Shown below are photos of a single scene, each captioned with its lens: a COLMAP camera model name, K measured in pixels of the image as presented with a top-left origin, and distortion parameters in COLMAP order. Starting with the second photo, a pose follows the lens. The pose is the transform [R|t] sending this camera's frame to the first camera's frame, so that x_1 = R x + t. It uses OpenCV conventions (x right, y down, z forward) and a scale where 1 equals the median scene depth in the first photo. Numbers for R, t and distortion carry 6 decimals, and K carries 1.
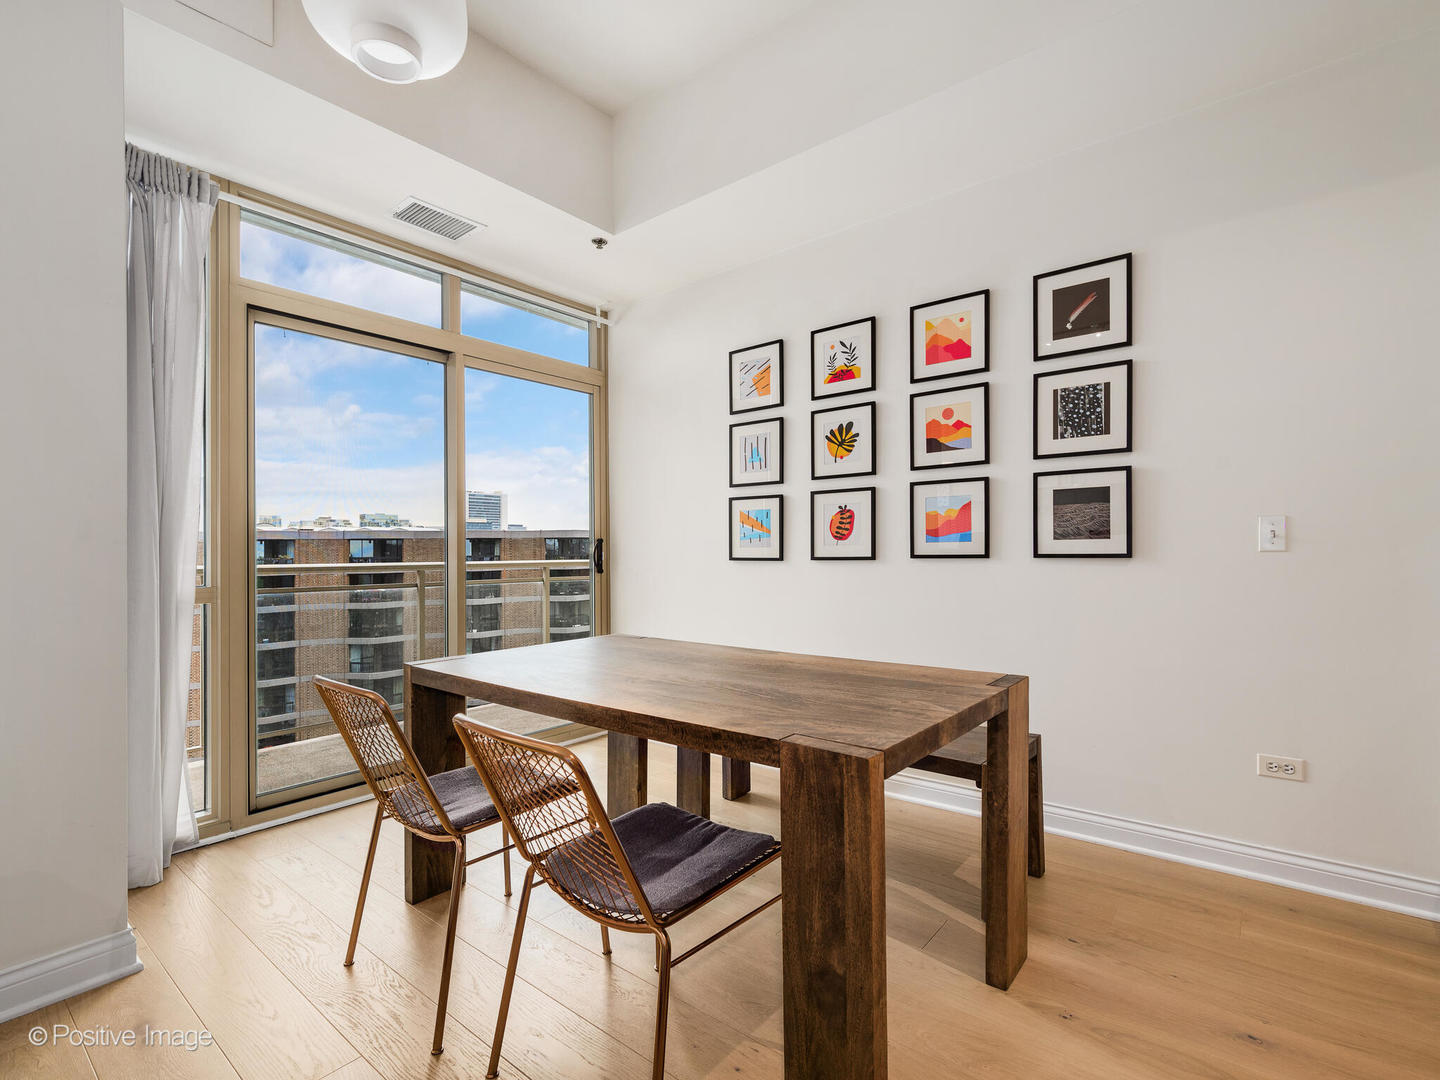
lens RADIAL K [[696.4, 0, 686.7], [0, 696.4, 566.6], [0, 0, 1]] dist [-0.032541, 0.000436]
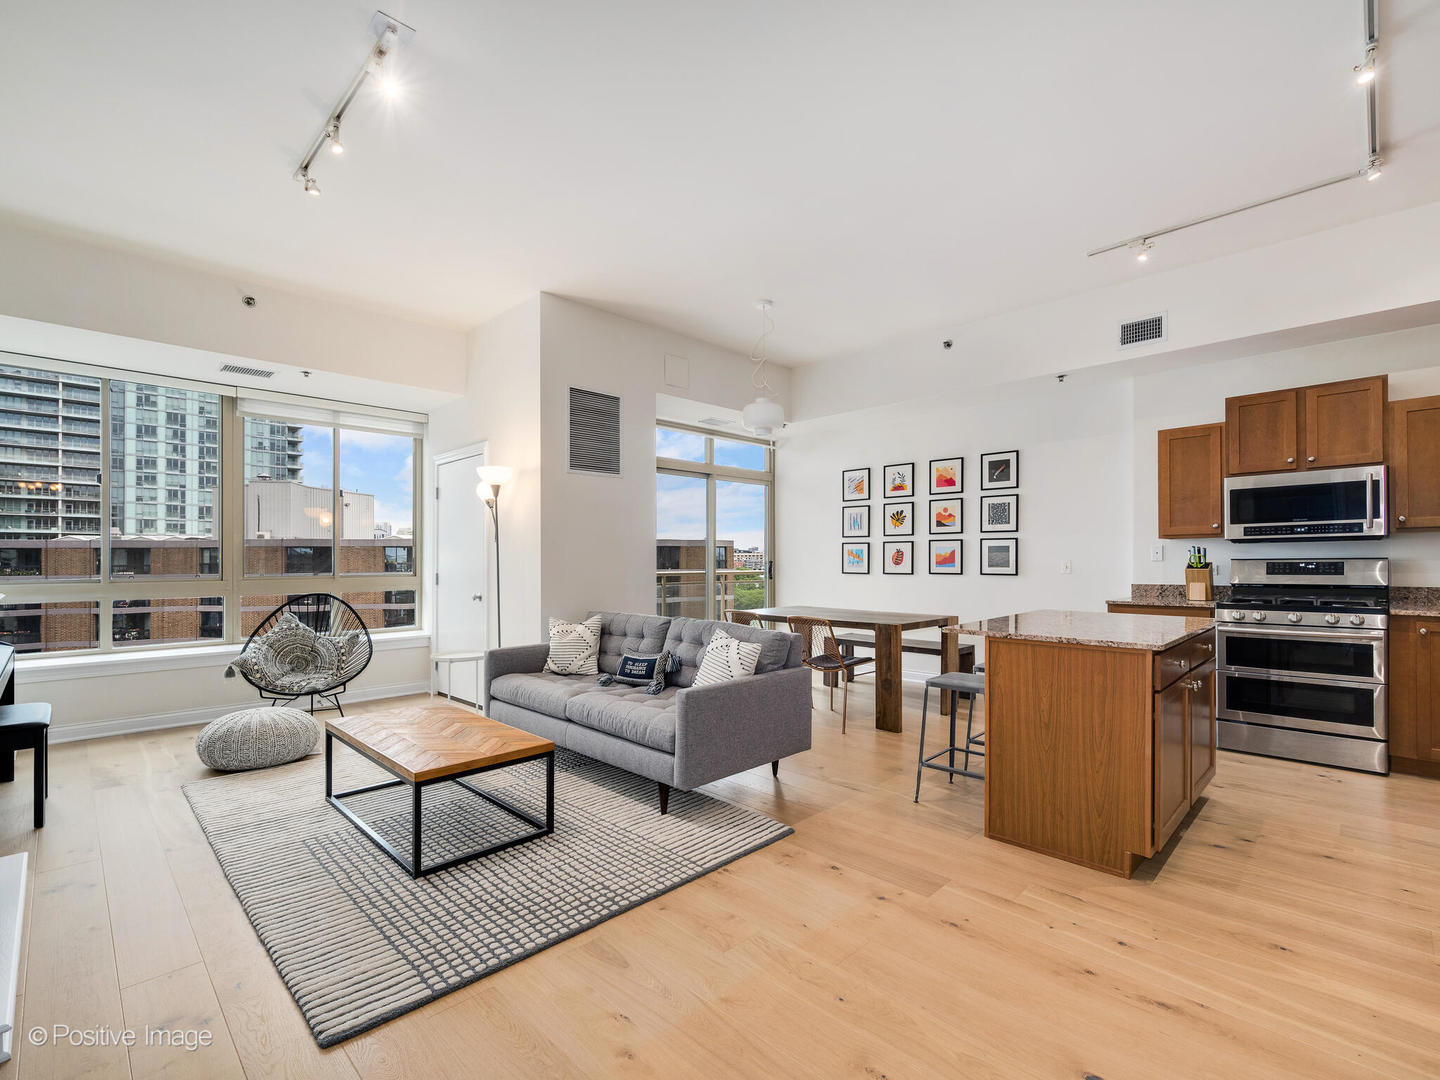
lens RADIAL K [[655.9, 0, 725.1], [0, 655.9, 560.5], [0, 0, 1]] dist [-0.001015, -0.001808]
pose [[0.998165, 0.008201, -0.059993, -0.205852], [-0.009375, 0.999770, -0.019308, -0.009762], [0.059821, 0.019835, 0.998012, -1.156152]]
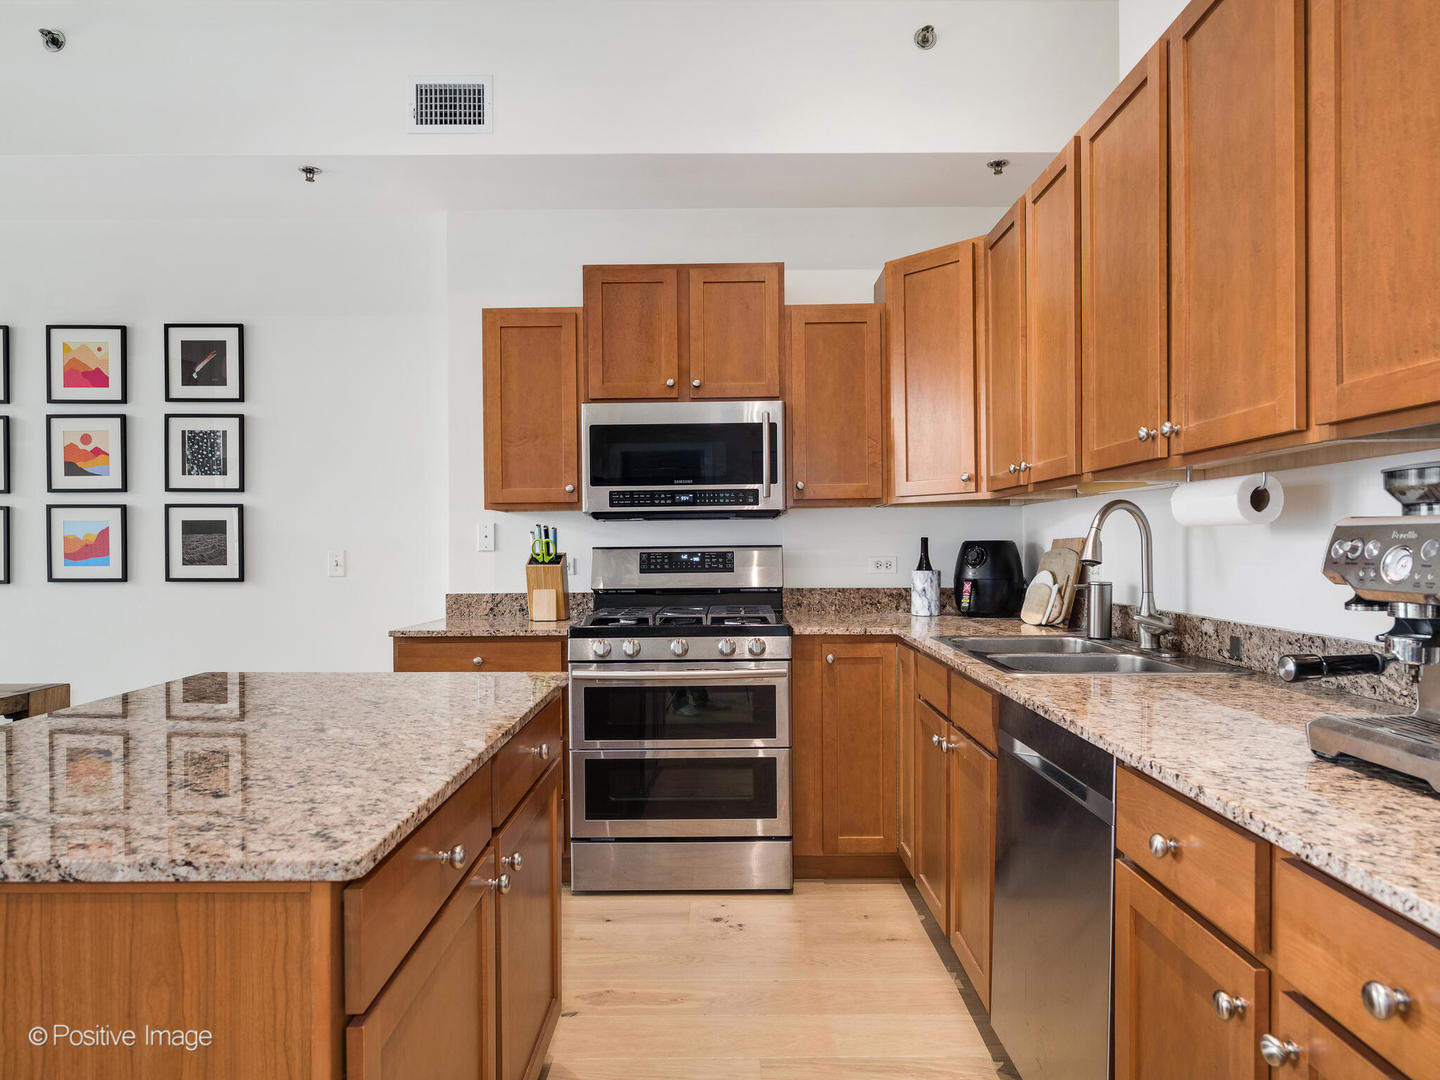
lens RADIAL K [[925.2, 0, 720.3], [0, 925.2, 559.6], [0, 0, 1]] dist [-0.005229, 0.005991]
pose [[0.748045, 0.000872, 0.663647, 0.173342], [0.009354, 0.999886, -0.011858, -0.020181], [-0.663582, 0.015078, 0.747952, -0.620380]]
